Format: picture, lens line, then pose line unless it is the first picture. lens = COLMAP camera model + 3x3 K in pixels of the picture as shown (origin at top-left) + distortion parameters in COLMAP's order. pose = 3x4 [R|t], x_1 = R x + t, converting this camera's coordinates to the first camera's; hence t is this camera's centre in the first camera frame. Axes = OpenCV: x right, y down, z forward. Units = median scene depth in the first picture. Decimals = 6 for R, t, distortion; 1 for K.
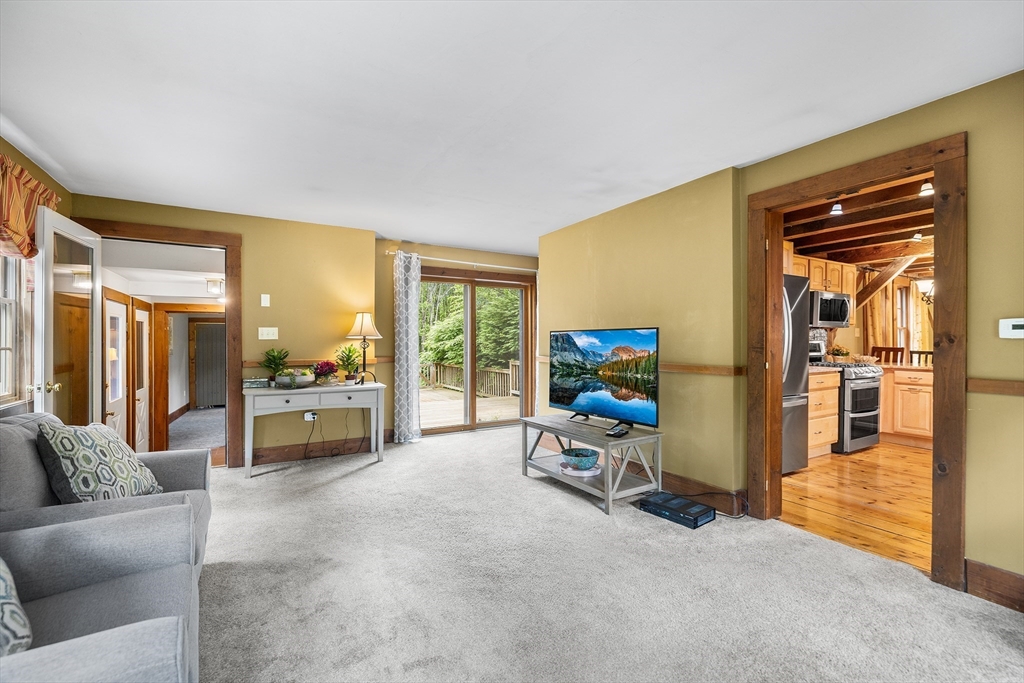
lens RADIAL K [[438.0, 0, 509.3], [0, 438.0, 337.2], [0, 0, 1]] dist [0.000752, -0.000345]
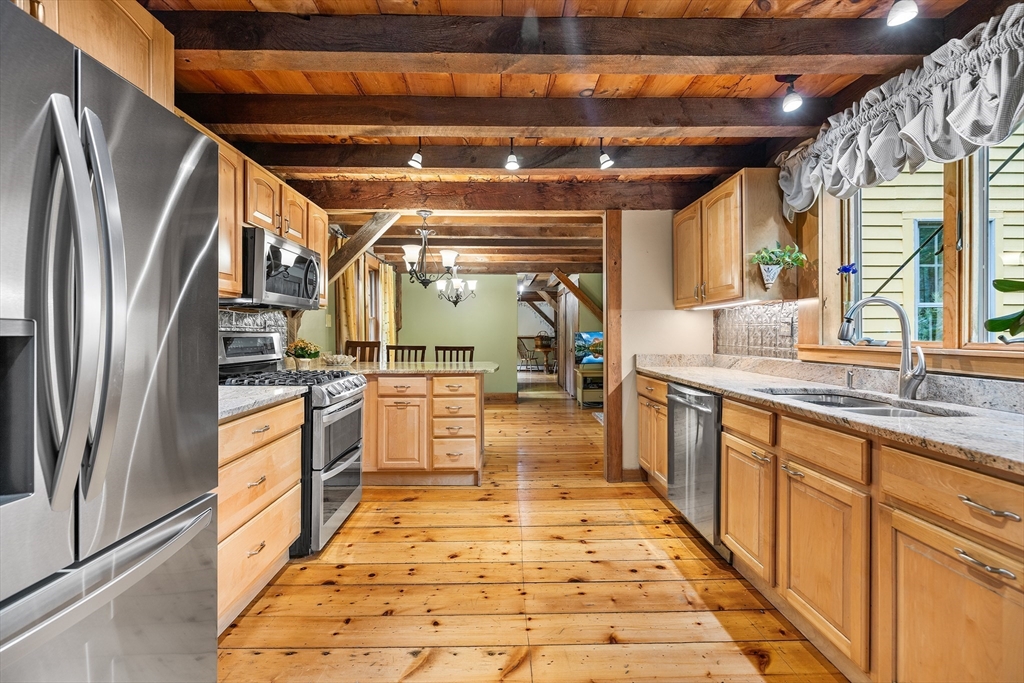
lens RADIAL K [[438.0, 0, 509.3], [0, 438.0, 337.2], [0, 0, 1]] dist [0.000752, -0.000345]
pose [[0.476052, -0.009588, 0.879365, 0.368865], [0.000036, 0.999941, 0.010883, 0.008128], [-0.879417, -0.005149, 0.476024, 0.480613]]
